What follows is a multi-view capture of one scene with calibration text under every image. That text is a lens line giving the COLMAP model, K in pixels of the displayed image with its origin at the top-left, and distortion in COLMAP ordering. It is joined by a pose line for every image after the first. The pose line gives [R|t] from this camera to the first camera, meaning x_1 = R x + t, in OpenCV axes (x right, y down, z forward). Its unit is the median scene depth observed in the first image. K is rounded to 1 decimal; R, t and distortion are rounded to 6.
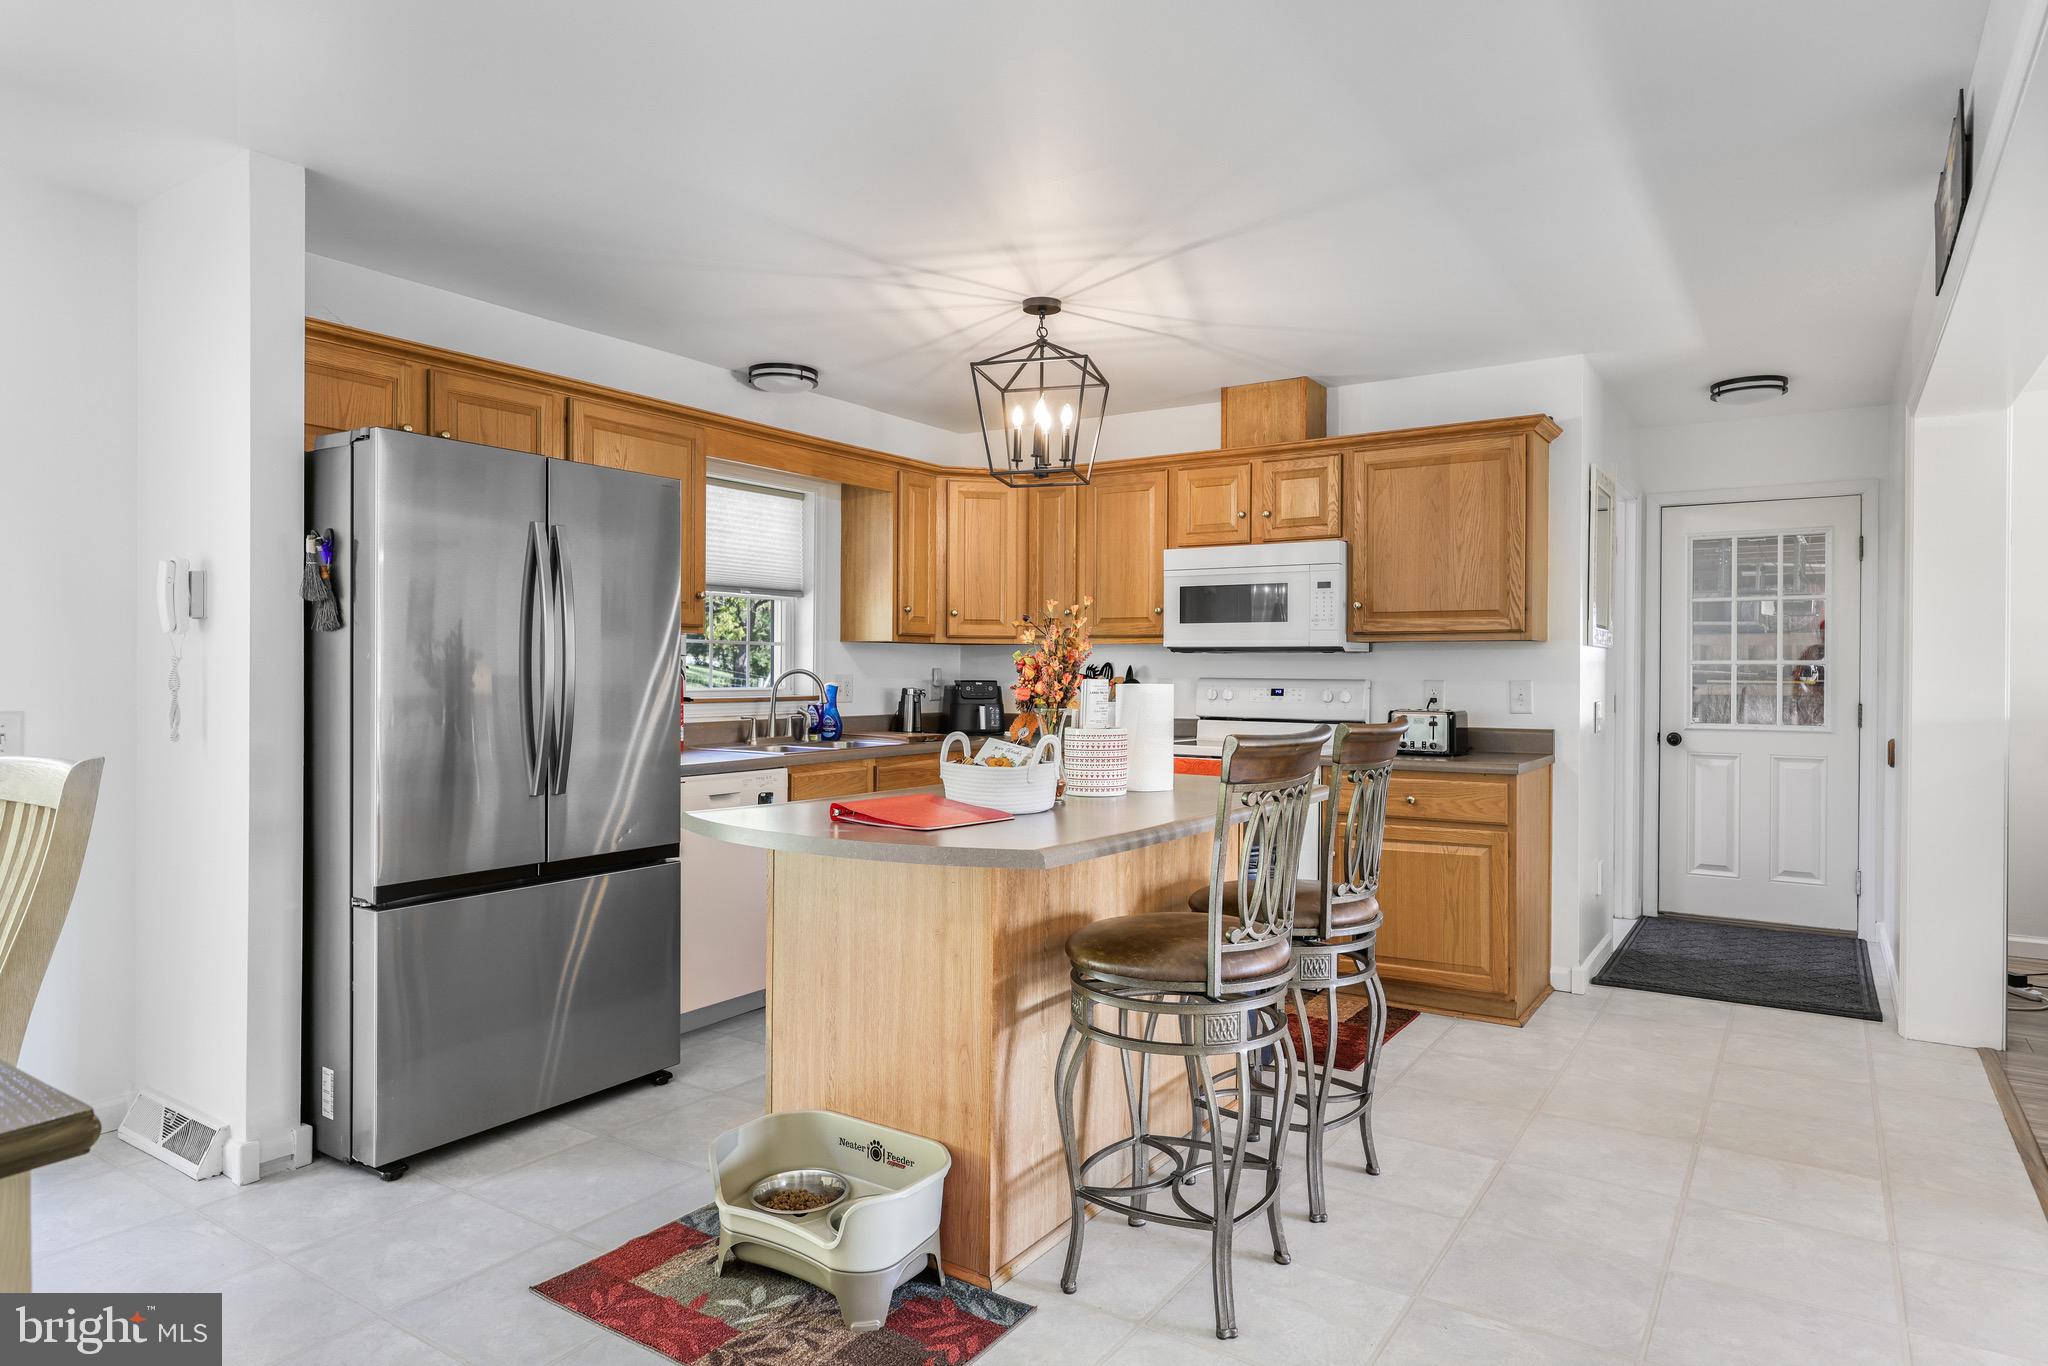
lens RADIAL K [[1200.8, 0, 1017.9], [0, 1200.8, 678.4], [0, 0, 1]] dist [-0.005736, -0.001728]
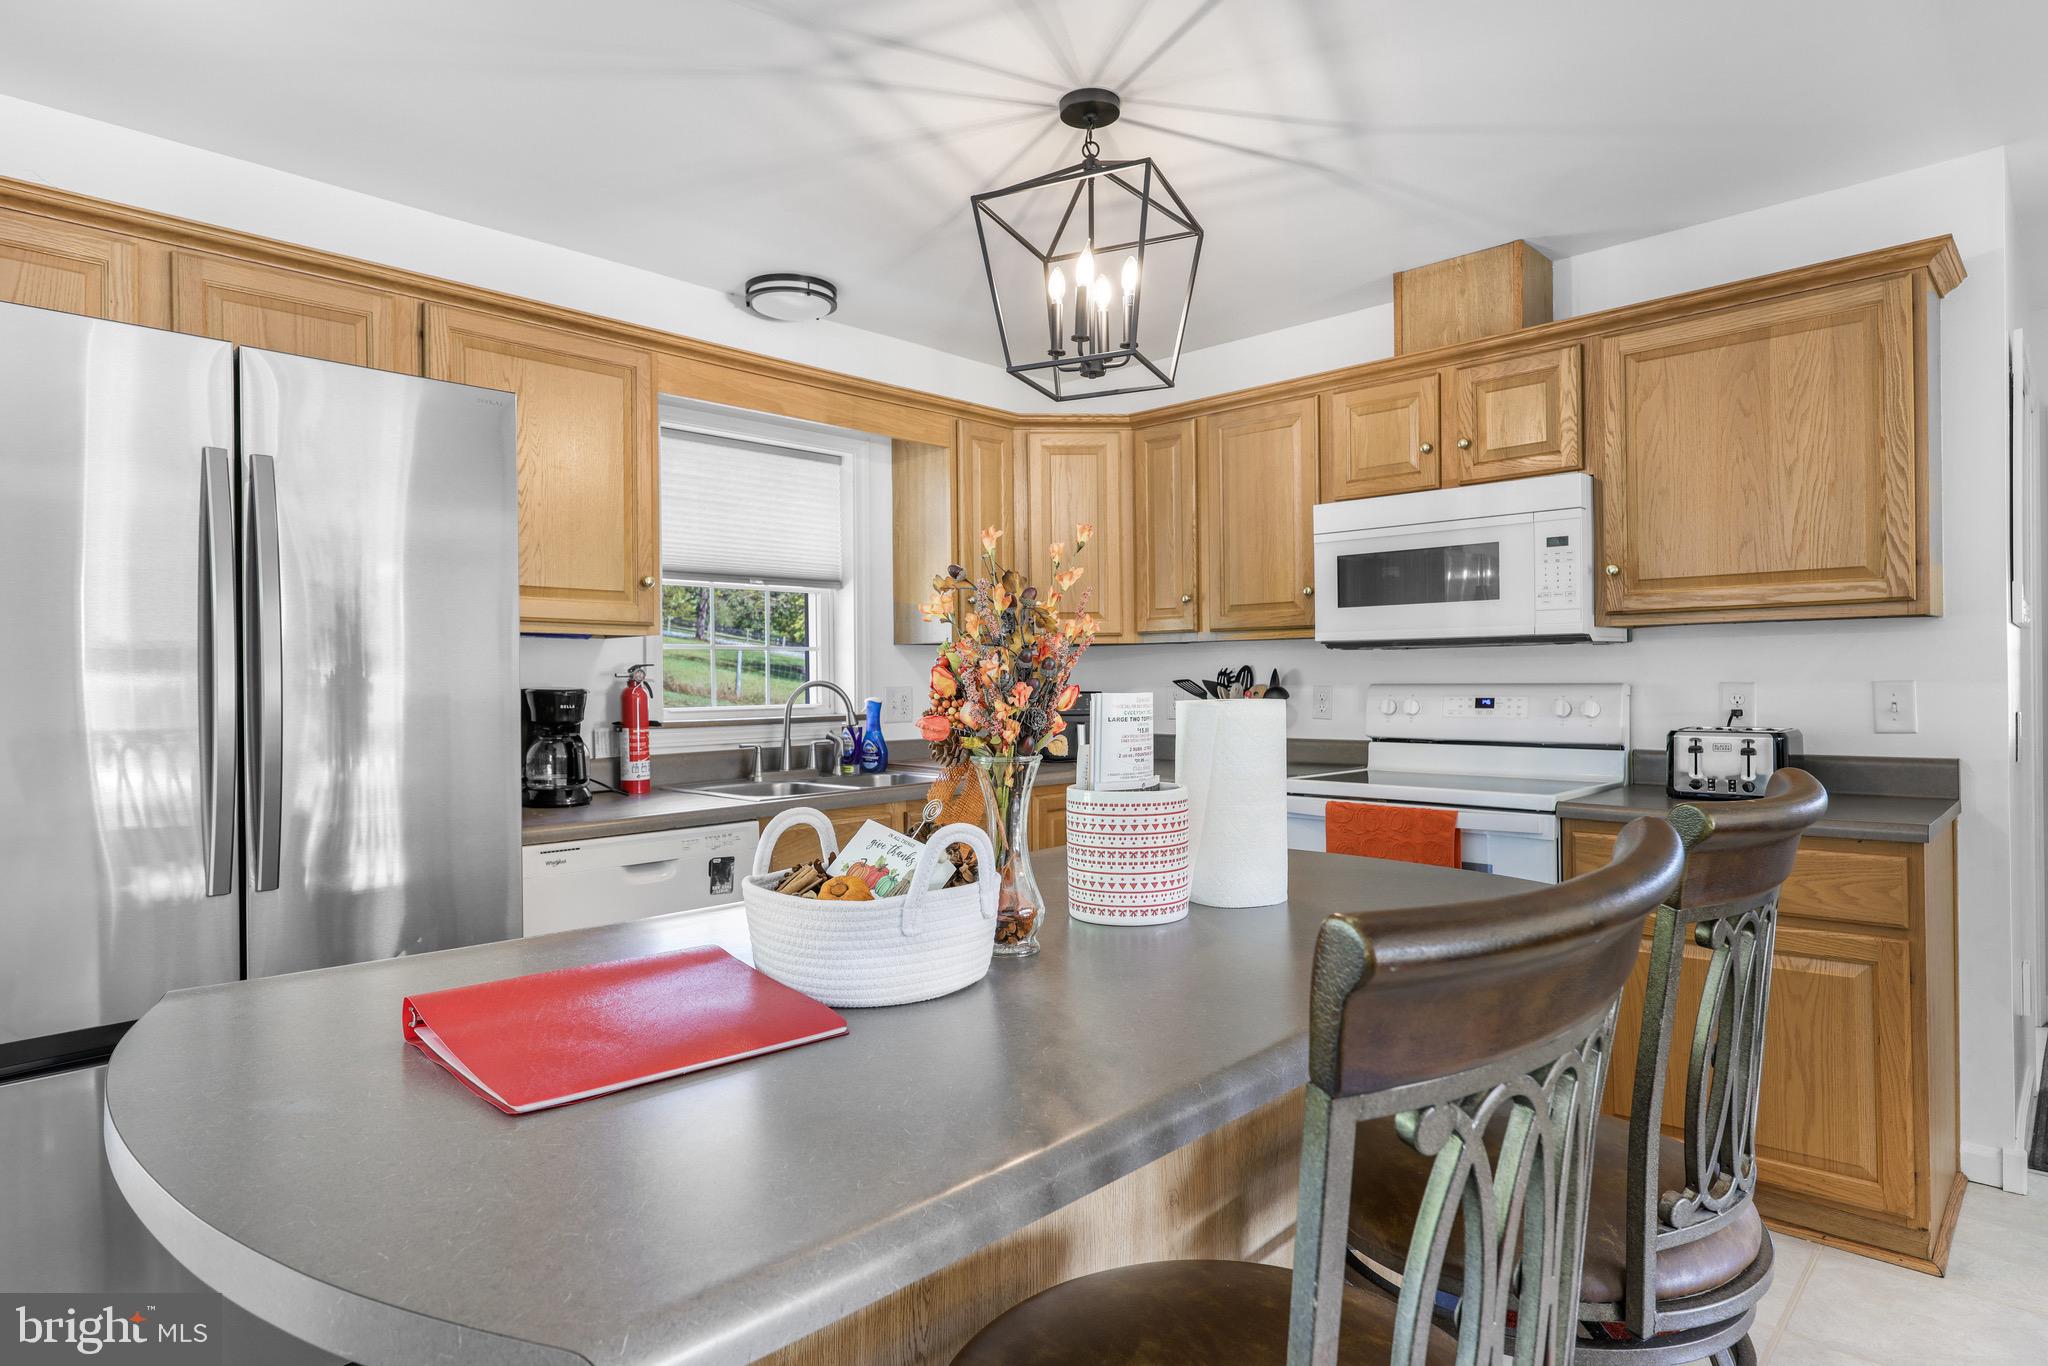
lens RADIAL K [[1124.2, 0, 1023.1], [0, 1124.2, 678.6], [0, 0, 1]] dist [-0.003406, 0.004611]
pose [[0.985287, -0.016277, -0.170129, 0.069641], [0.015044, 0.999850, -0.008530, -0.001279], [0.170243, 0.005845, 0.985385, 0.343730]]
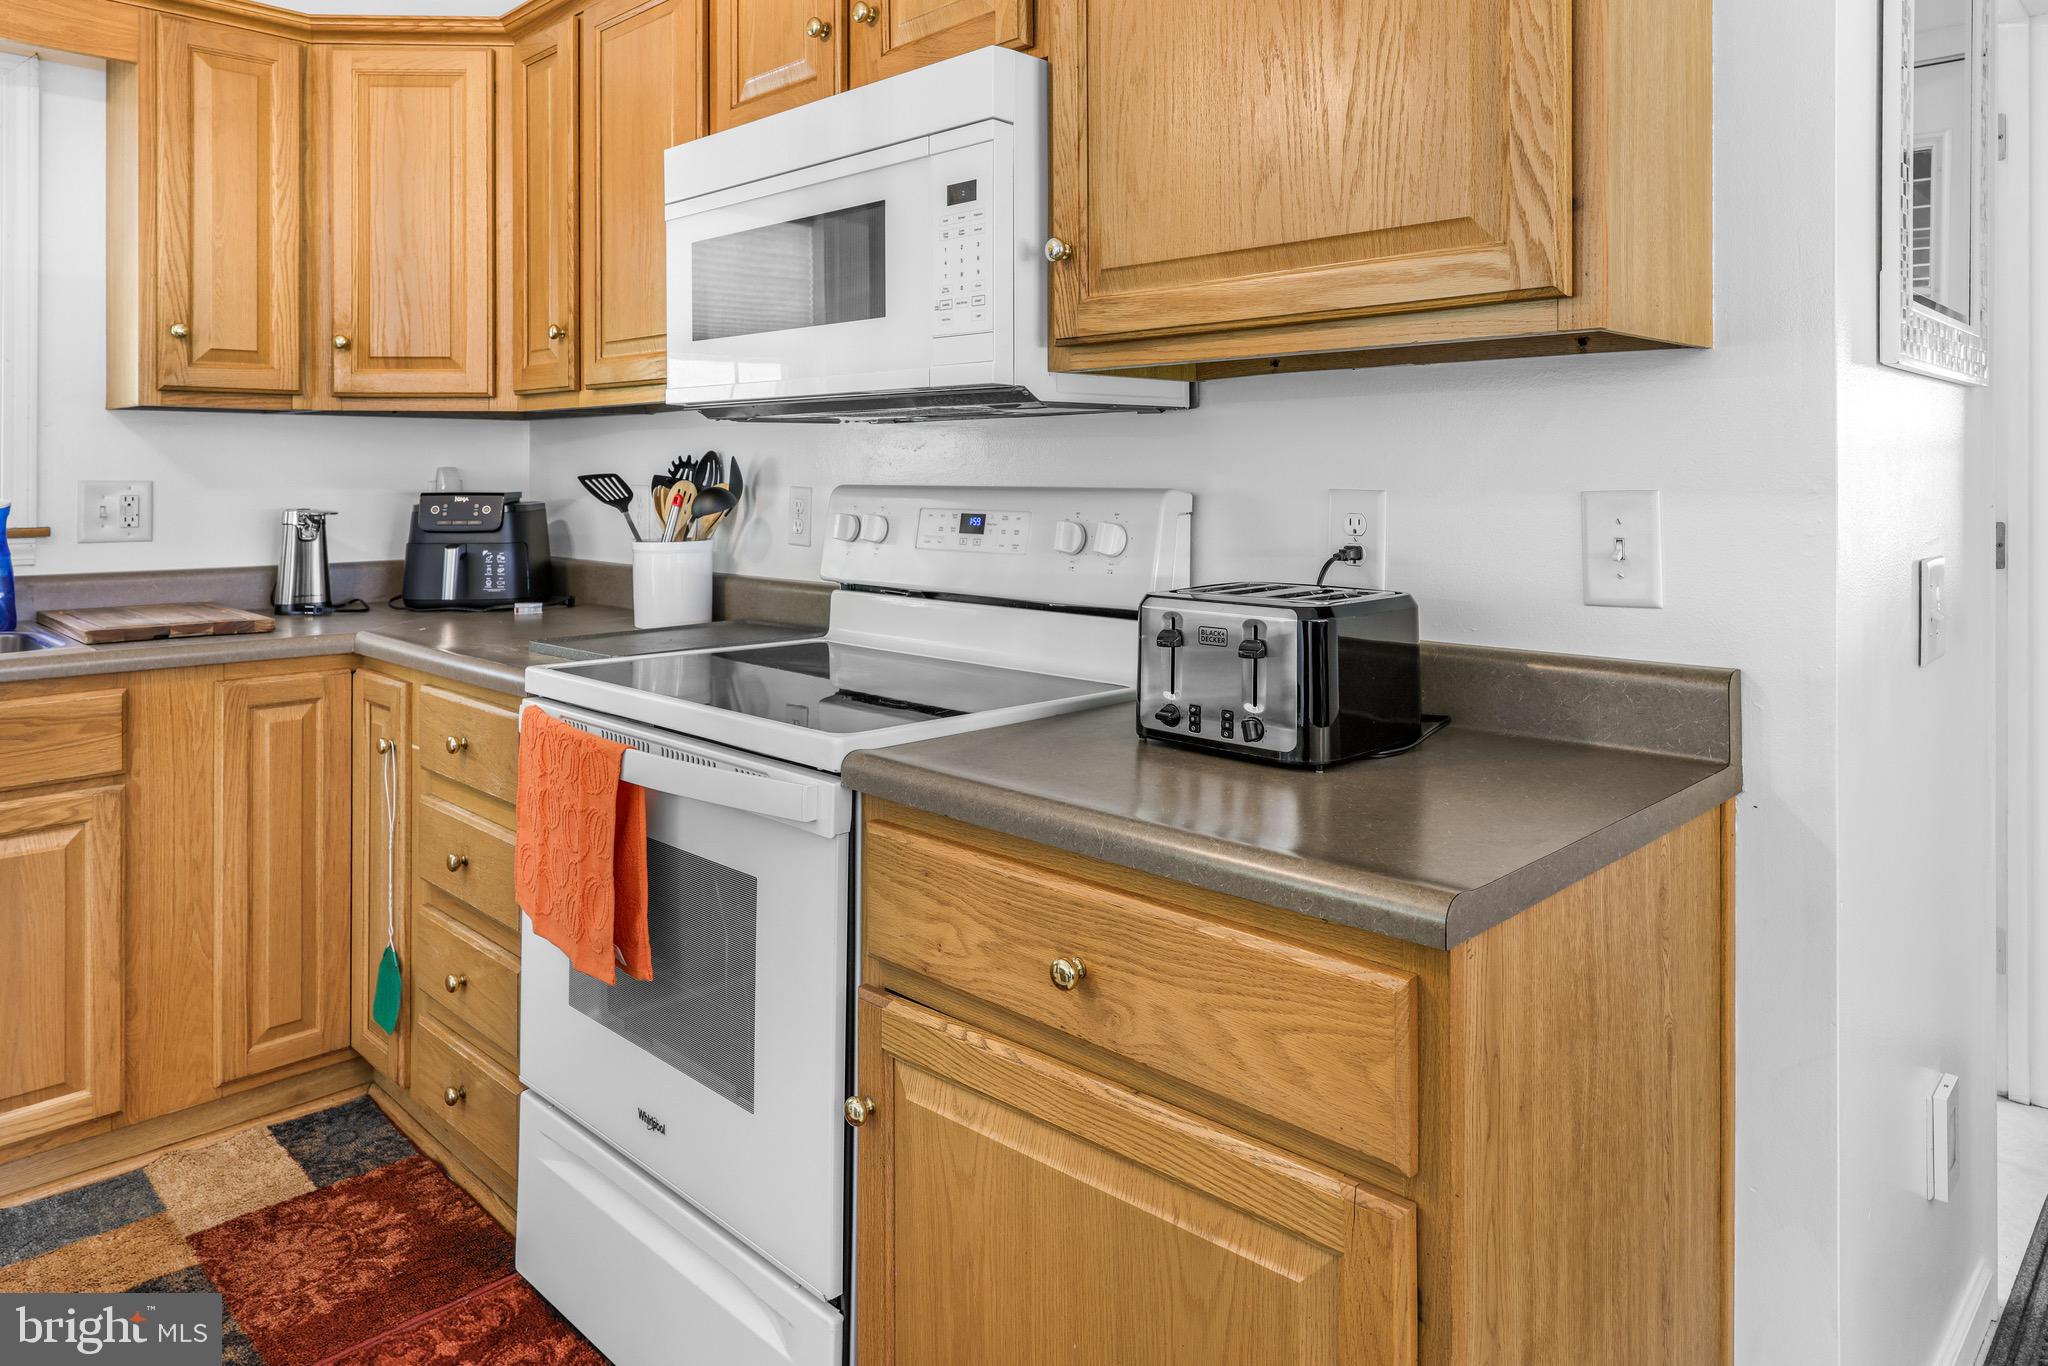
lens RADIAL K [[1307.8, 0, 1028.0], [0, 1307.8, 473.4], [0, 0, 1]] dist [0.001189, -0.000592]
pose [[0.982181, -0.005452, -0.187859, 0.343144], [0.003746, 0.999948, -0.009434, -0.000045], [0.187901, 0.008562, 0.982151, 0.674965]]
